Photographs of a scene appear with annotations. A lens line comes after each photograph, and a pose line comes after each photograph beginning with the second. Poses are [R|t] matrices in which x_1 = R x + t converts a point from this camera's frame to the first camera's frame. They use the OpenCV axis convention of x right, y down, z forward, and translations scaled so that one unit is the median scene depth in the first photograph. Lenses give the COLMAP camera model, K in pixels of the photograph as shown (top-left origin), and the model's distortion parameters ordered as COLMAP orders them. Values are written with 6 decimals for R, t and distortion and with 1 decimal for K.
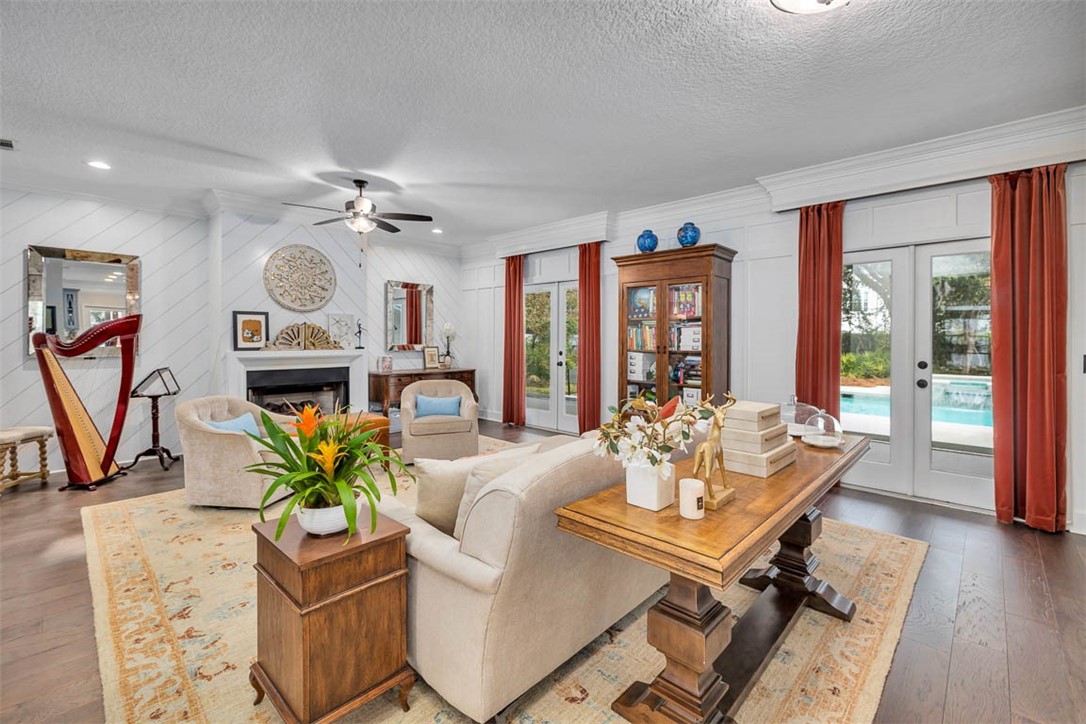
lens RADIAL K [[467.2, 0, 548.1], [0, 467.2, 343.7], [0, 0, 1]] dist [0.002115, -0.000222]
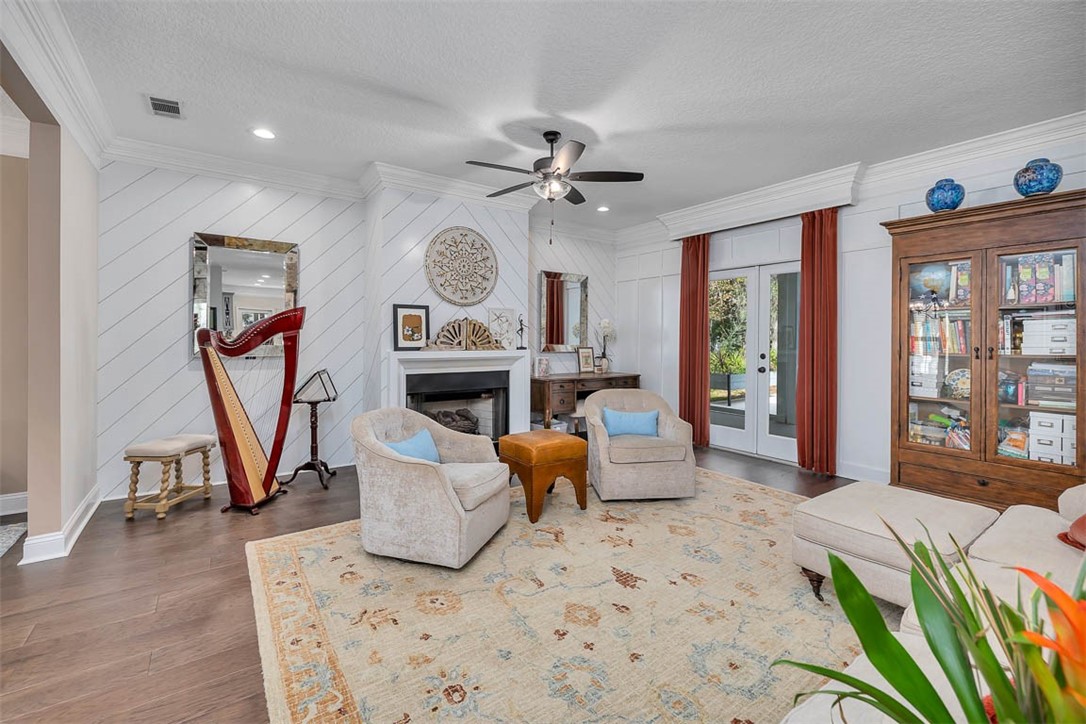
lens RADIAL K [[467.2, 0, 548.1], [0, 467.2, 343.7], [0, 0, 1]] dist [0.002115, -0.000222]
pose [[0.981763, 0.003640, -0.190074, -0.234820], [-0.004227, 0.999987, -0.002684, 0.003458], [0.190062, 0.003438, 0.981766, 0.215471]]
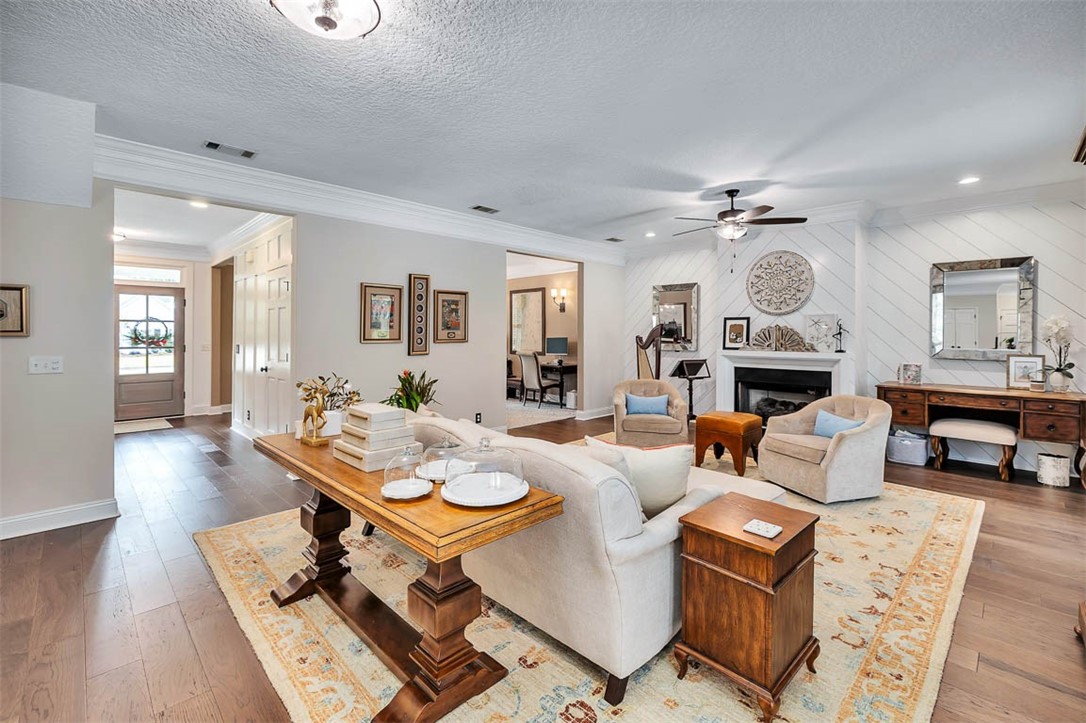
lens RADIAL K [[470.3, 0, 542.5], [0, 470.3, 333.1], [0, 0, 1]] dist [-0.000838, 0.000001]
pose [[-0.031020, -0.007425, -0.999491, 0.604510], [-0.016060, 0.999847, -0.006929, -0.012429], [0.999390, 0.015837, -0.031134, 0.561206]]
